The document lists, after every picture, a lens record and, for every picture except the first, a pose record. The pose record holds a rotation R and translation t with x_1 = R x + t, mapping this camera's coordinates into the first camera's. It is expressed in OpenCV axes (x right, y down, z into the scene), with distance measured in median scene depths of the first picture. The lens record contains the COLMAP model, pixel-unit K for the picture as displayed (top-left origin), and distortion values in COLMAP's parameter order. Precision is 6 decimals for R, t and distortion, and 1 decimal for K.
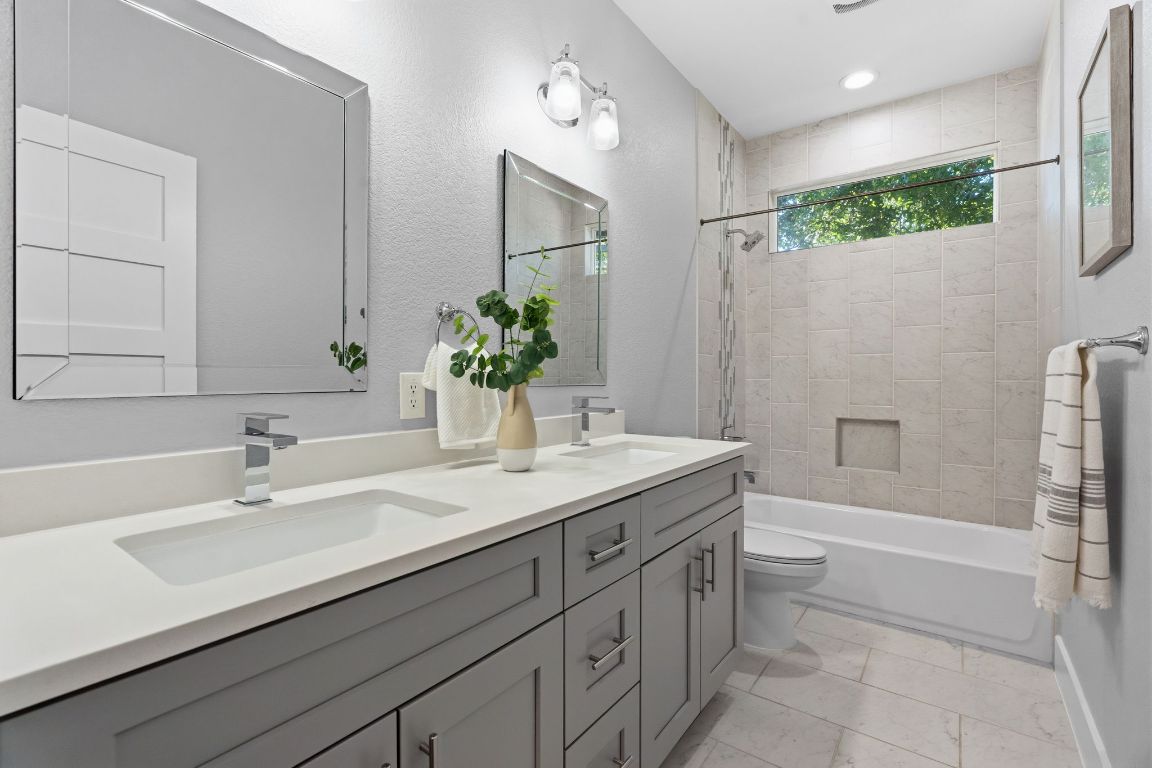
lens RADIAL K [[540.3, 0, 574.4], [0, 540.3, 376.6], [0, 0, 1]] dist [-0.001383, 0.000016]
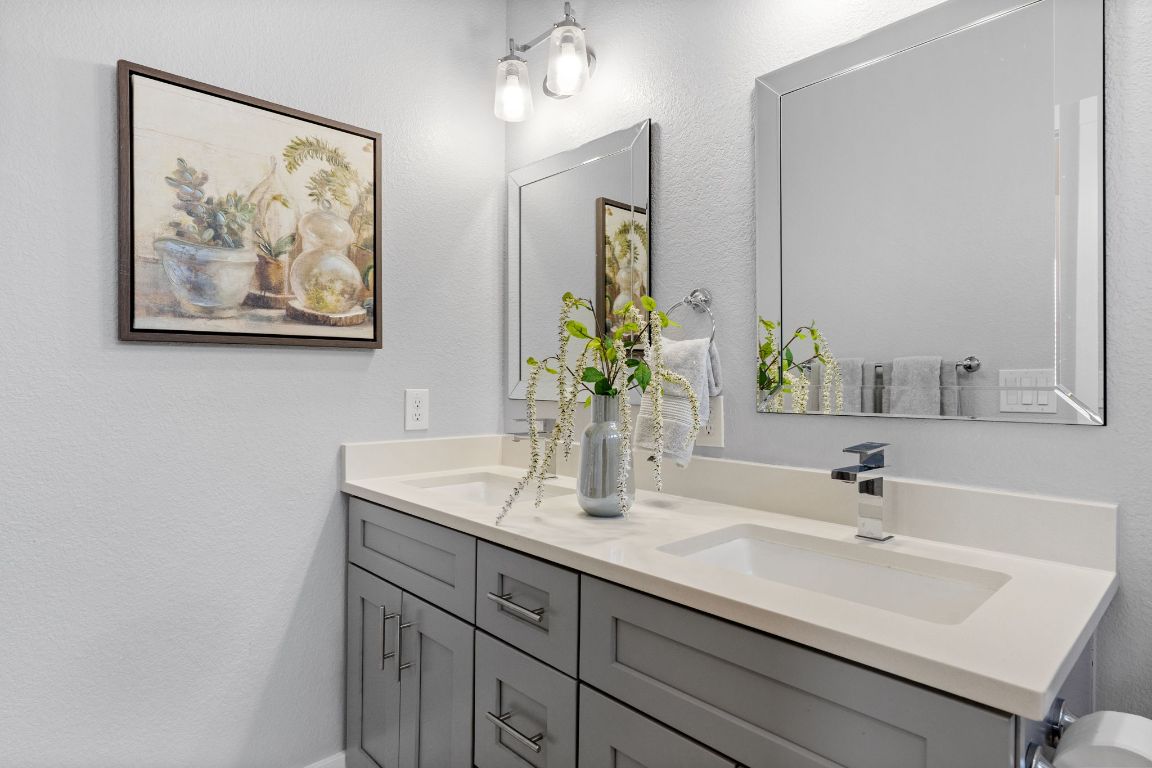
lens RADIAL K [[613.7, 0, 576.0], [0, 613.7, 384.0], [0, 0, 1]] dist [-0.000383, 0.000010]
pose [[-0.198499, -0.014556, -0.979993, 0.976765], [-0.005927, 0.999889, -0.013651, -0.008942], [0.980083, 0.003098, -0.198563, 1.272795]]
